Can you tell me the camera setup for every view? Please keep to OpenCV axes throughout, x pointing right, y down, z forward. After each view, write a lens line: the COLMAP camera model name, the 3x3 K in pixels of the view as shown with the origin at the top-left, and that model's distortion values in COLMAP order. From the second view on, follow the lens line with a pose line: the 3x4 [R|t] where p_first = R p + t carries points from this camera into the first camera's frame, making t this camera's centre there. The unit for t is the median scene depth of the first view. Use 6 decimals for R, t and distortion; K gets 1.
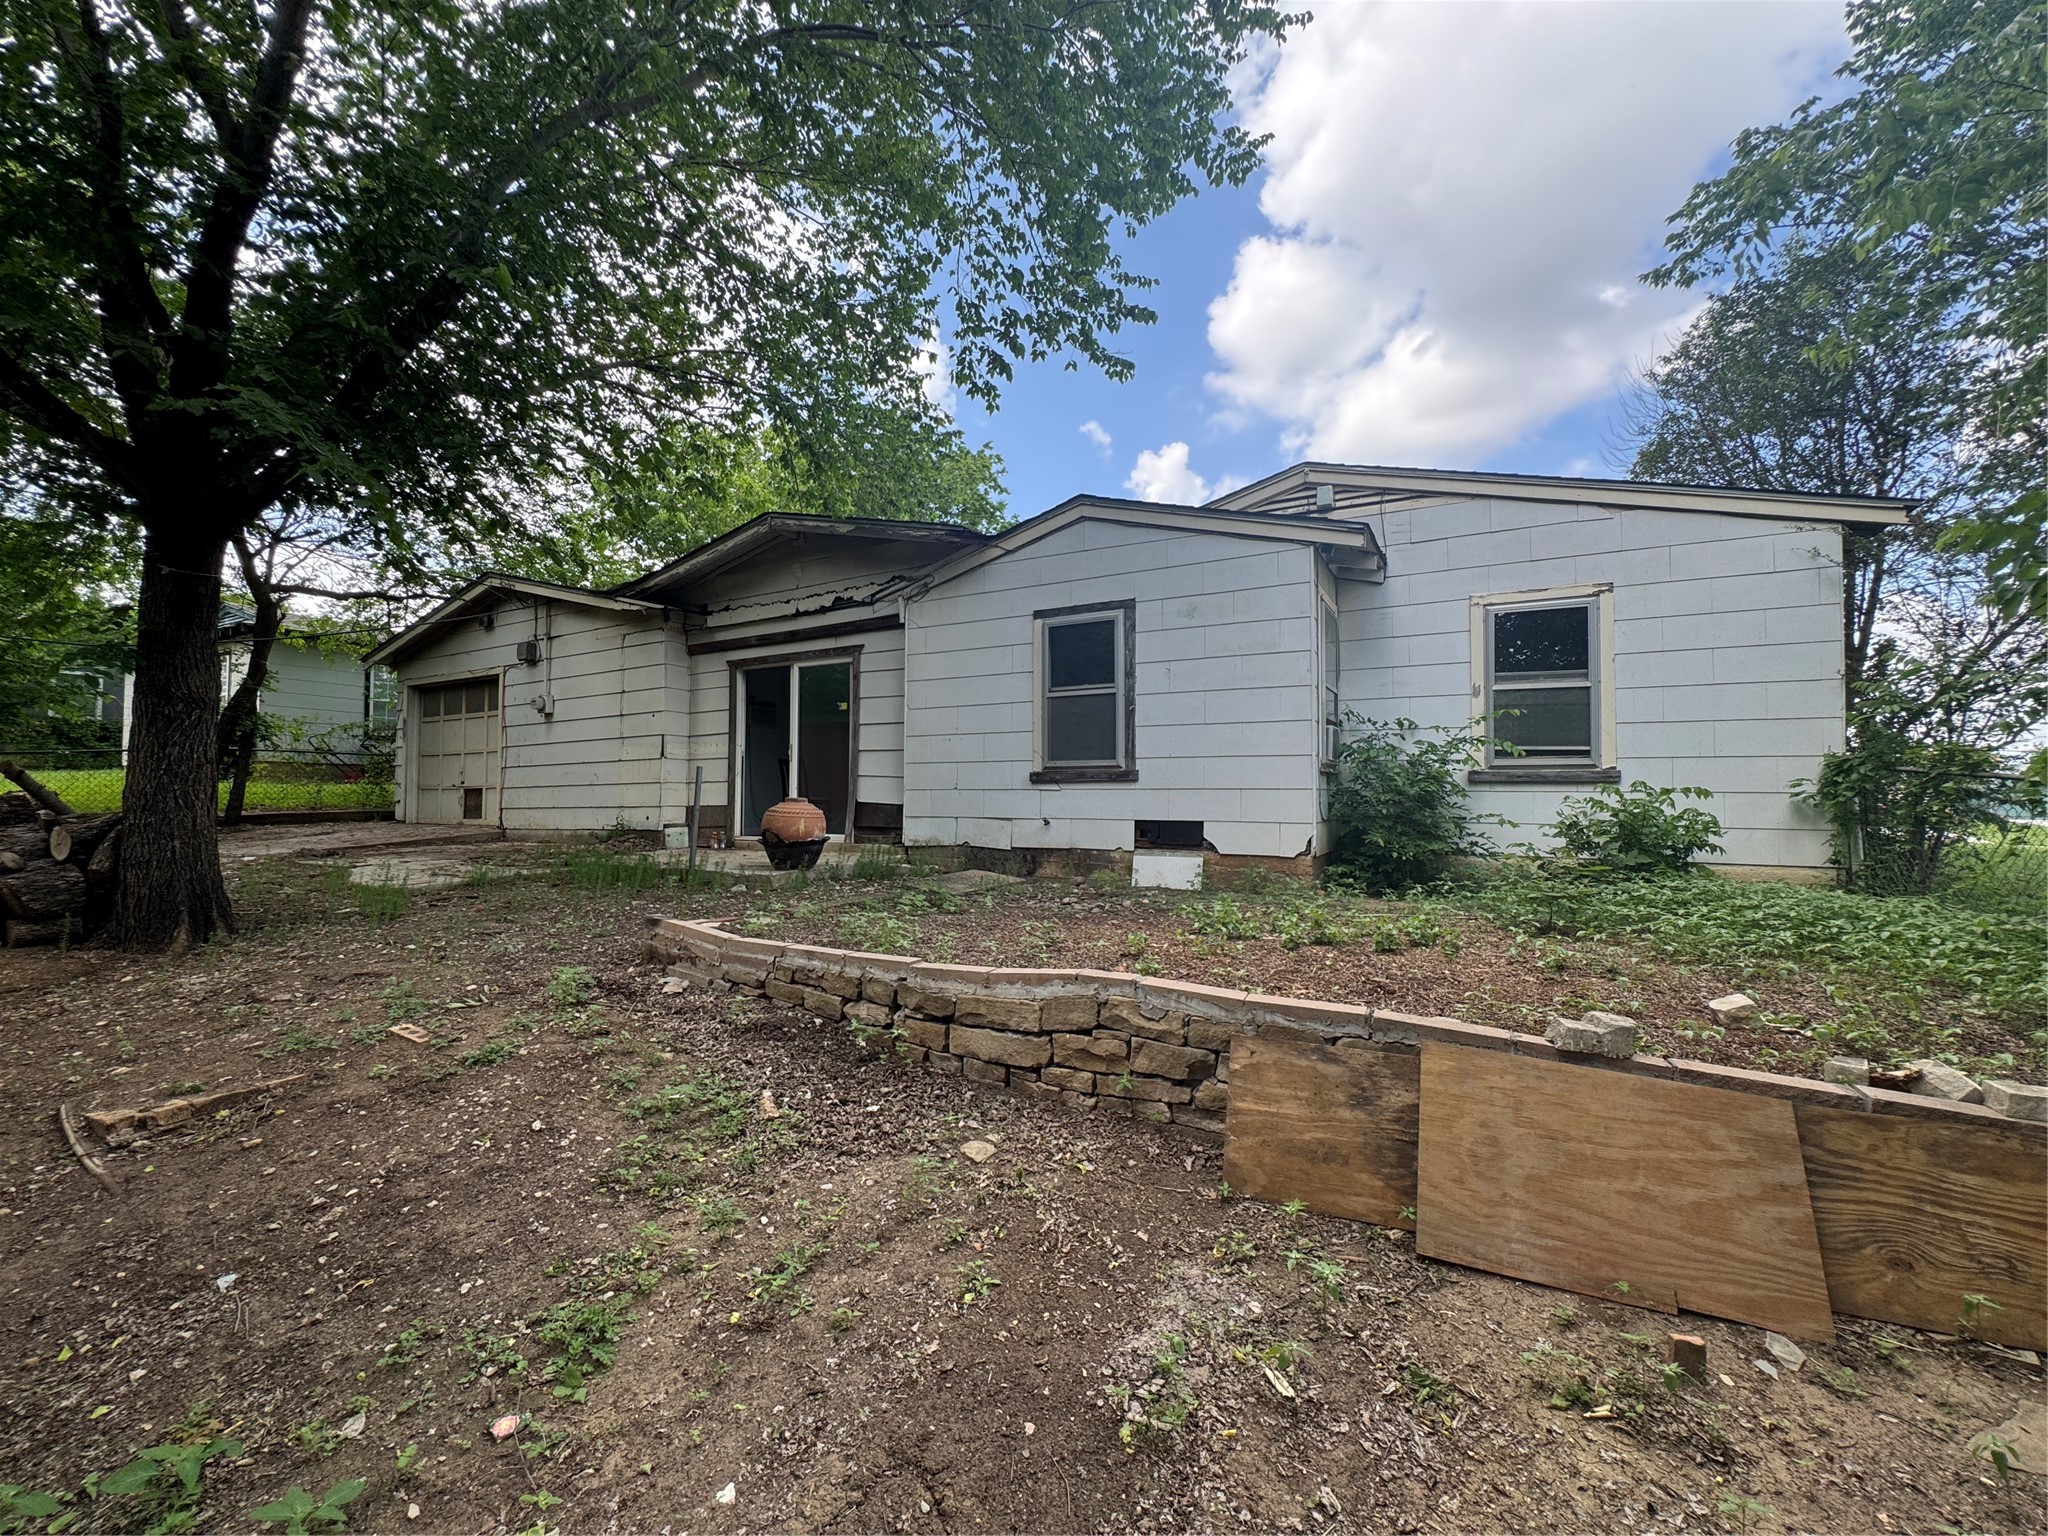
lens RADIAL K [[827.2, 0, 1026.5], [0, 827.2, 771.9], [0, 0, 1]] dist [-0.008430, 0.001993]
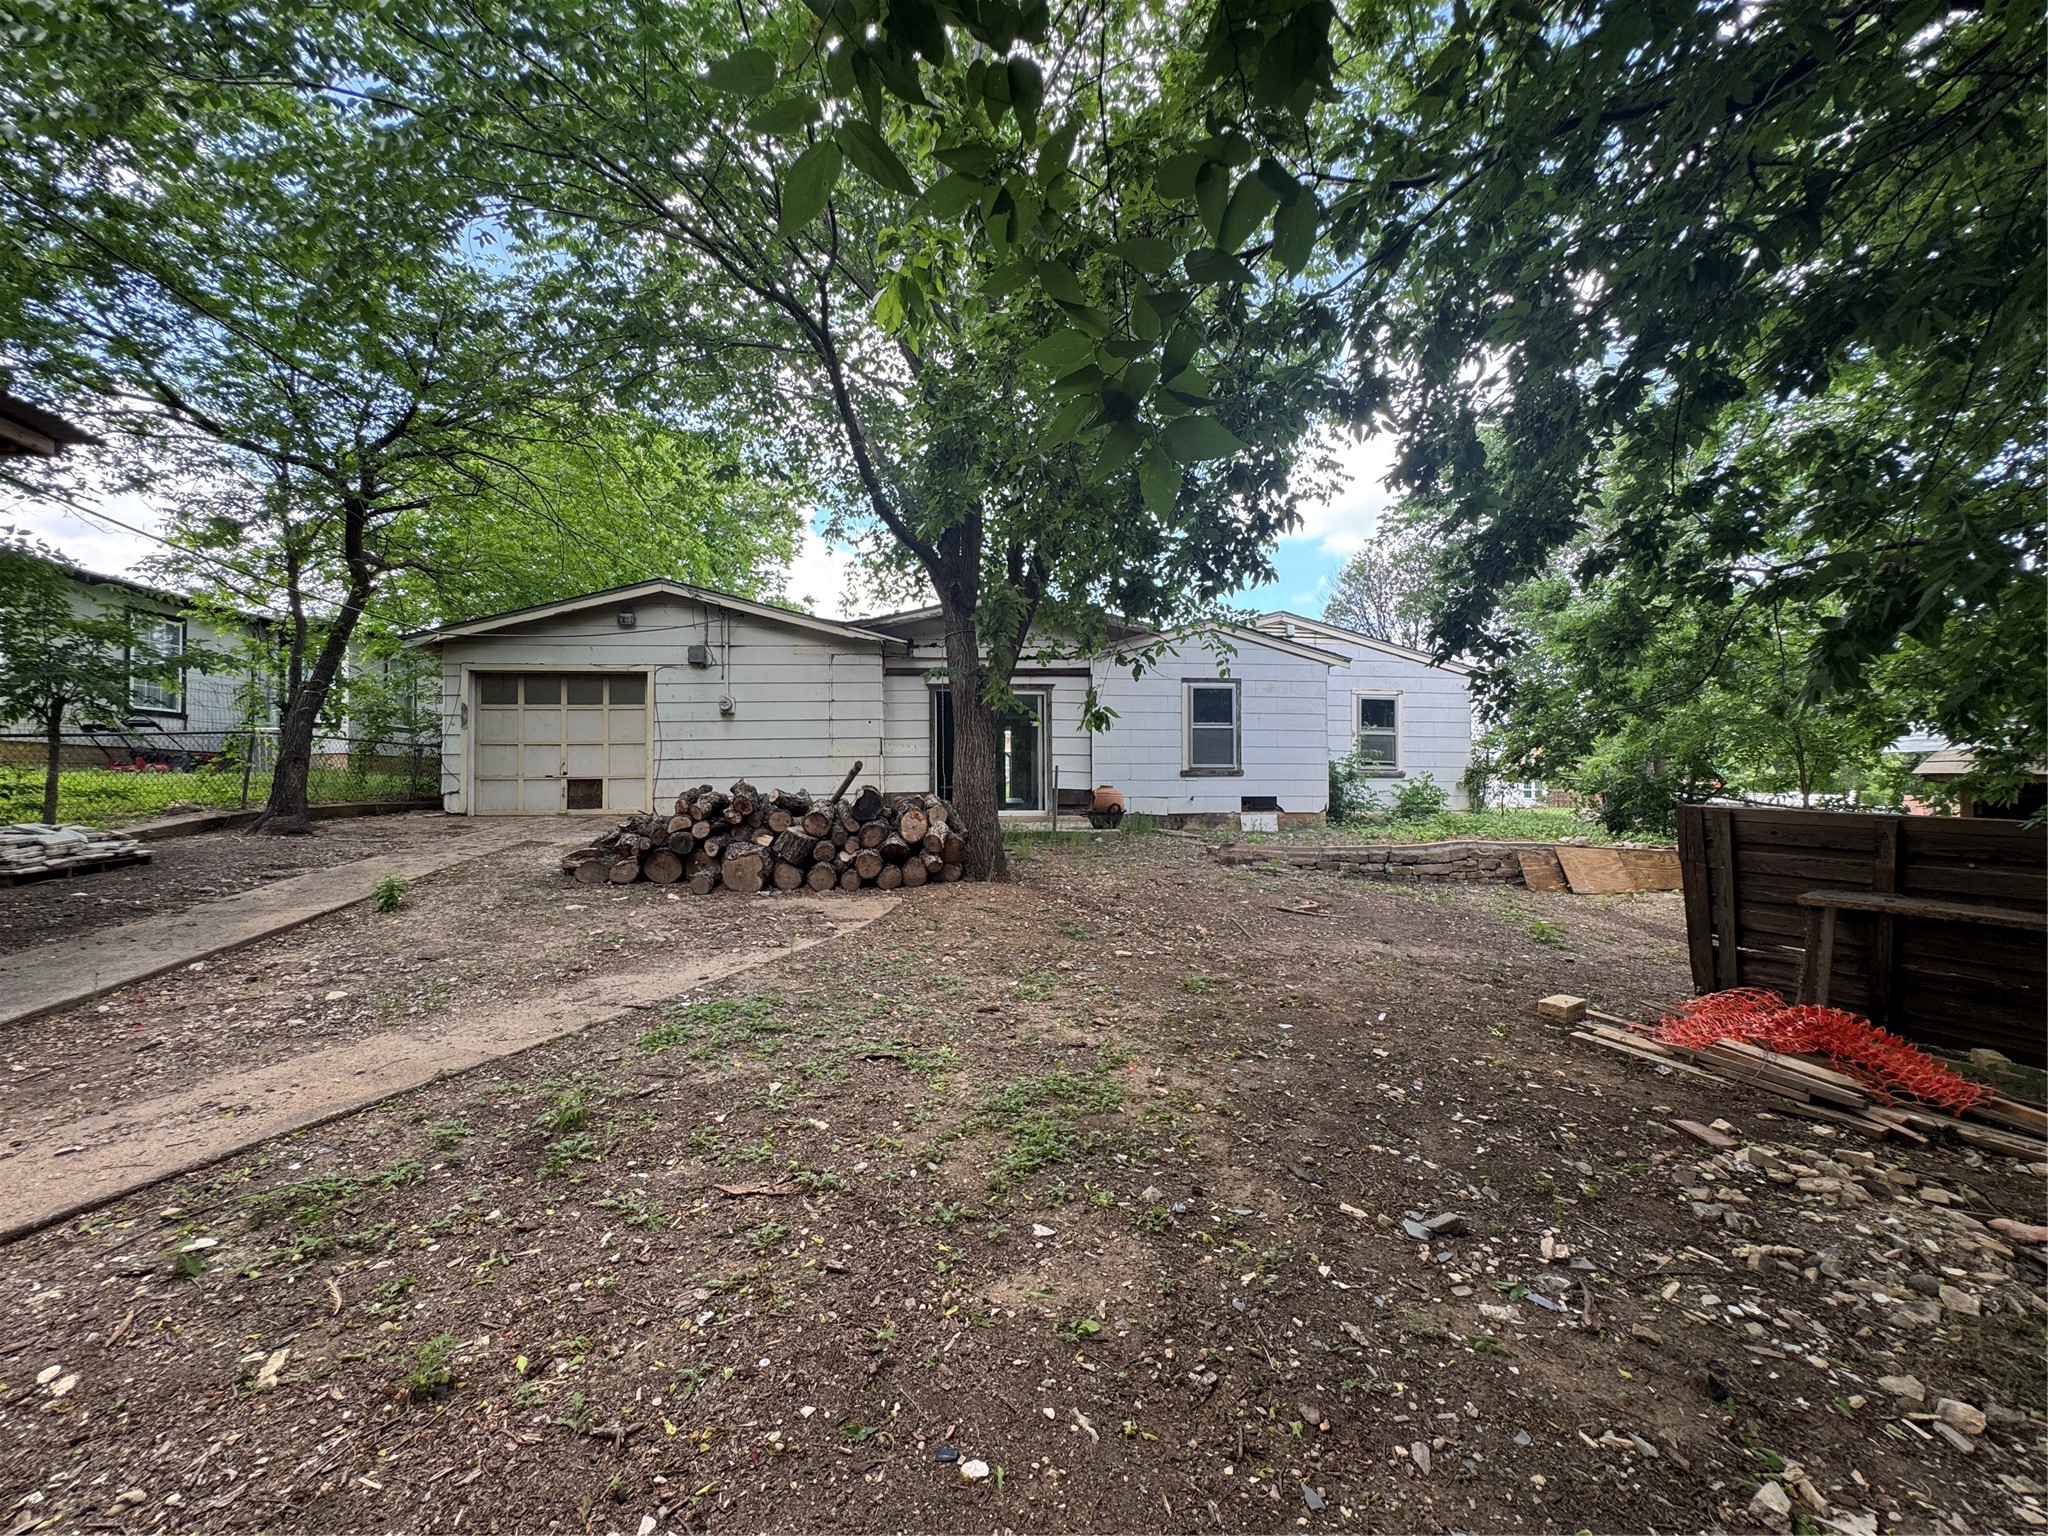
lens RADIAL K [[827.2, 0, 1033.1], [0, 827.2, 772.4], [0, 0, 1]] dist [-0.008430, 0.001993]
pose [[0.809447, 0.003476, 0.587183, -1.295767], [-0.012742, 0.999851, 0.011647, -0.011551], [-0.587055, -0.016909, 0.809371, -0.234543]]
